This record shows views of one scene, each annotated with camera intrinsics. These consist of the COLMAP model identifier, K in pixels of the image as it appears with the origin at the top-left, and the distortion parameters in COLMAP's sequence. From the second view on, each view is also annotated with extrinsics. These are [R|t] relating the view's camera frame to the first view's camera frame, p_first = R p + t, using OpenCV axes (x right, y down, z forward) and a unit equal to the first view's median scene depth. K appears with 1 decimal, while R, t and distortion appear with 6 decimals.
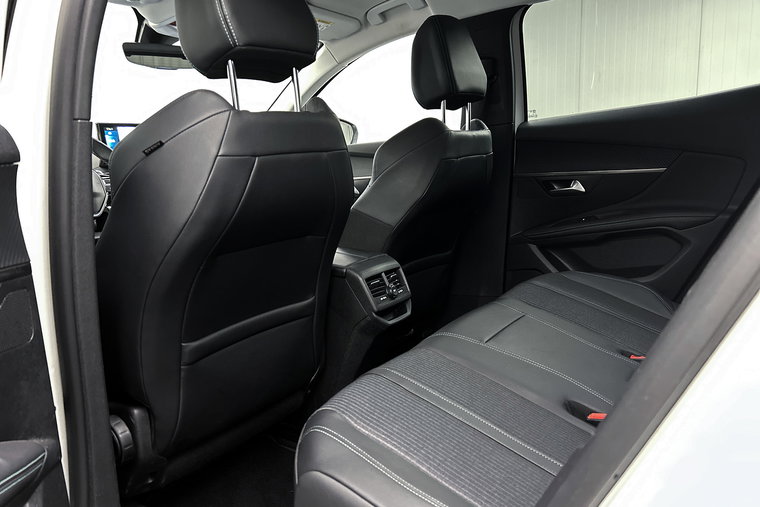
lens RADIAL K [[574.7, 0, 379.2], [0, 574.7, 254.3], [0, 0, 1]] dist [0.053786, -0.061345]
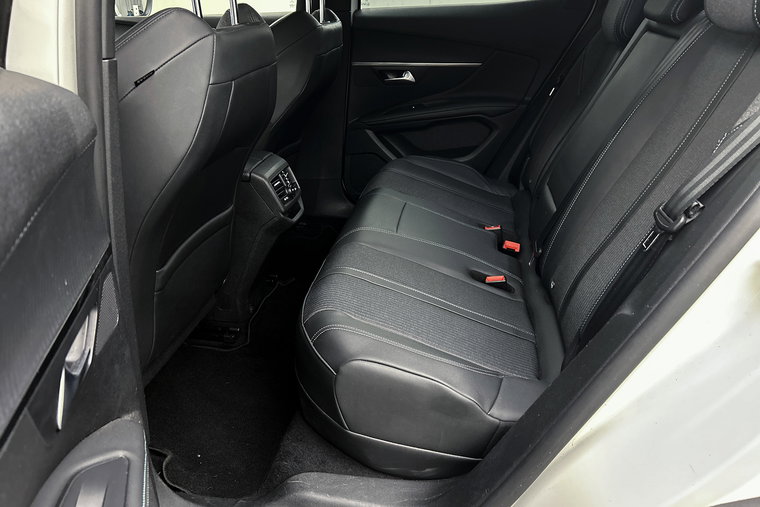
lens RADIAL K [[574.7, 0, 383.3], [0, 574.7, 255.6], [0, 0, 1]] dist [0.053786, -0.061345]
pose [[0.892719, -0.132637, 0.430651, -0.248229], [0.024514, 0.968578, 0.247497, -0.065544], [-0.449947, -0.210388, 0.867920, -0.023251]]
